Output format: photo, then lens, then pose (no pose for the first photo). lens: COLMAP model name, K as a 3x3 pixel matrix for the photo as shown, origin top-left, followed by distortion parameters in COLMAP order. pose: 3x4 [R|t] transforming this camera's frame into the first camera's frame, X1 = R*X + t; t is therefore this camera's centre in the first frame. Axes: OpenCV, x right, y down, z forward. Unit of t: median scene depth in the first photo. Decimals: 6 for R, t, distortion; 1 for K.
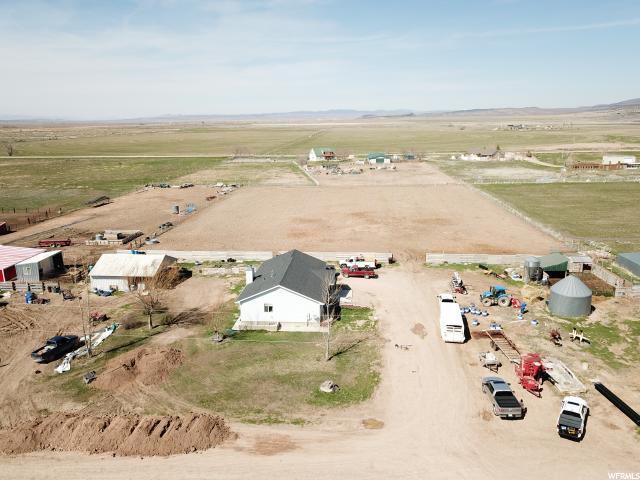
lens RADIAL K [[484.7, 0, 320.0], [0, 484.7, 240.0], [0, 0, 1]] dist [0.039297, -0.051802]
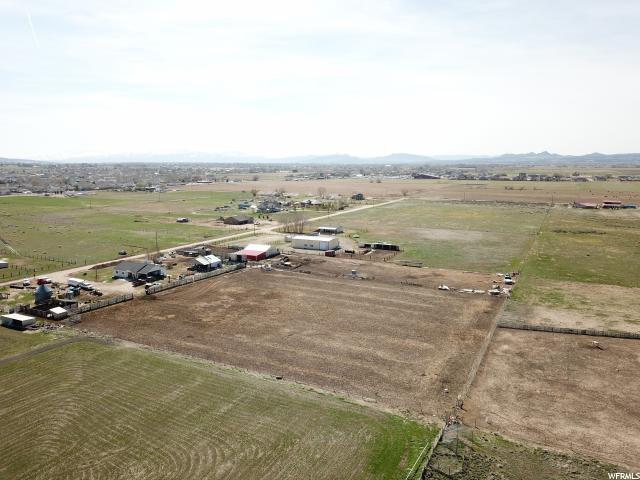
lens RADIAL K [[484.7, 0, 320.0], [0, 484.7, 240.0], [0, 0, 1]] dist [0.039297, -0.051802]
pose [[-0.393277, 0.157342, -0.905857, 1.630576], [-0.218068, 0.941172, 0.258151, -0.817514], [0.893185, 0.299063, -0.335830, 2.265416]]
